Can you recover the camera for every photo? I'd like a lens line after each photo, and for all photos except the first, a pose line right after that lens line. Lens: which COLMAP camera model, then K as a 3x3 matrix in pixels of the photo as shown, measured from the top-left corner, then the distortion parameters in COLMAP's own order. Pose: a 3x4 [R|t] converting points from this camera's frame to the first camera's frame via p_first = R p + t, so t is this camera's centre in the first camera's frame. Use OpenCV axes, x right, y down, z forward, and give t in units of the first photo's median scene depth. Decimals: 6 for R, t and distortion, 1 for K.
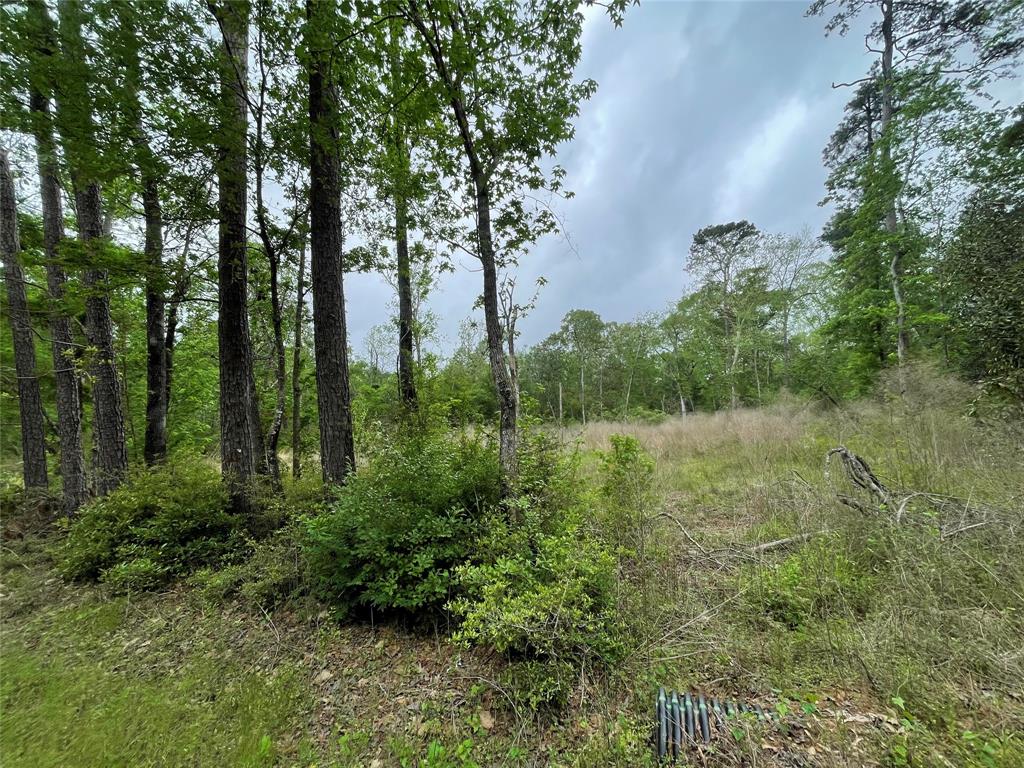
lens RADIAL K [[407.0, 0, 512.5], [0, 407.0, 390.2], [0, 0, 1]] dist [-0.004713, 0.000716]
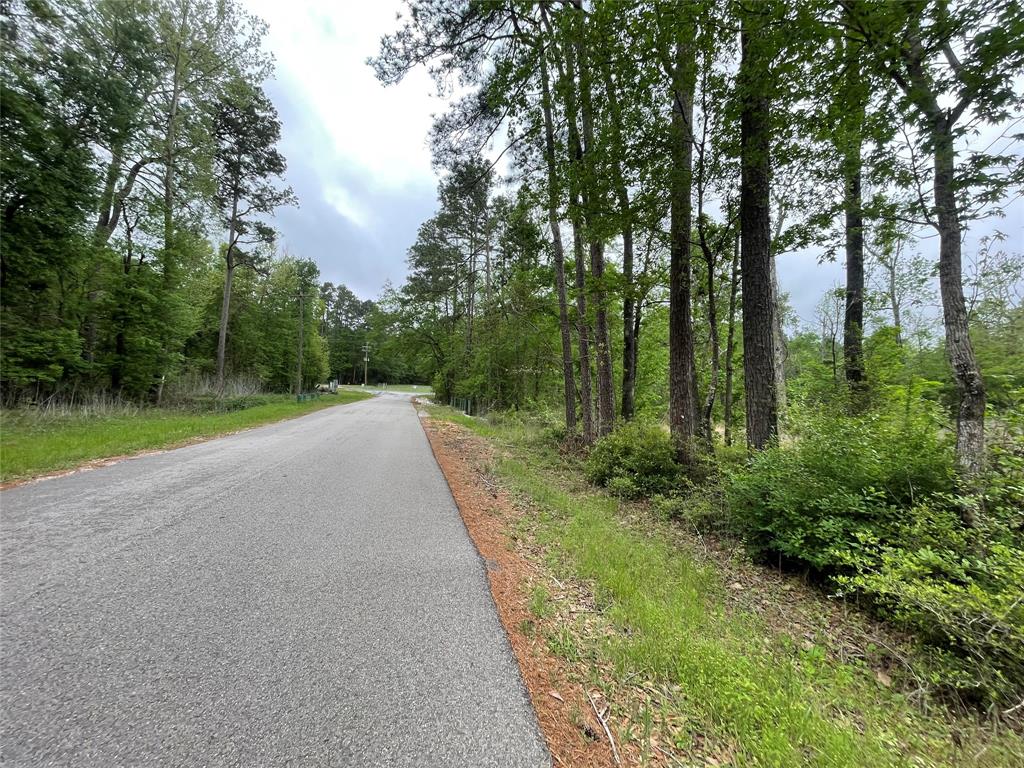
lens RADIAL K [[407.0, 0, 512.3], [0, 407.0, 387.4], [0, 0, 1]] dist [-0.004713, 0.000716]
pose [[0.550627, 0.039525, -0.833815, 0.110653], [0.002439, 0.998798, 0.048957, -0.010171], [0.834748, -0.028991, 0.549868, -0.171450]]
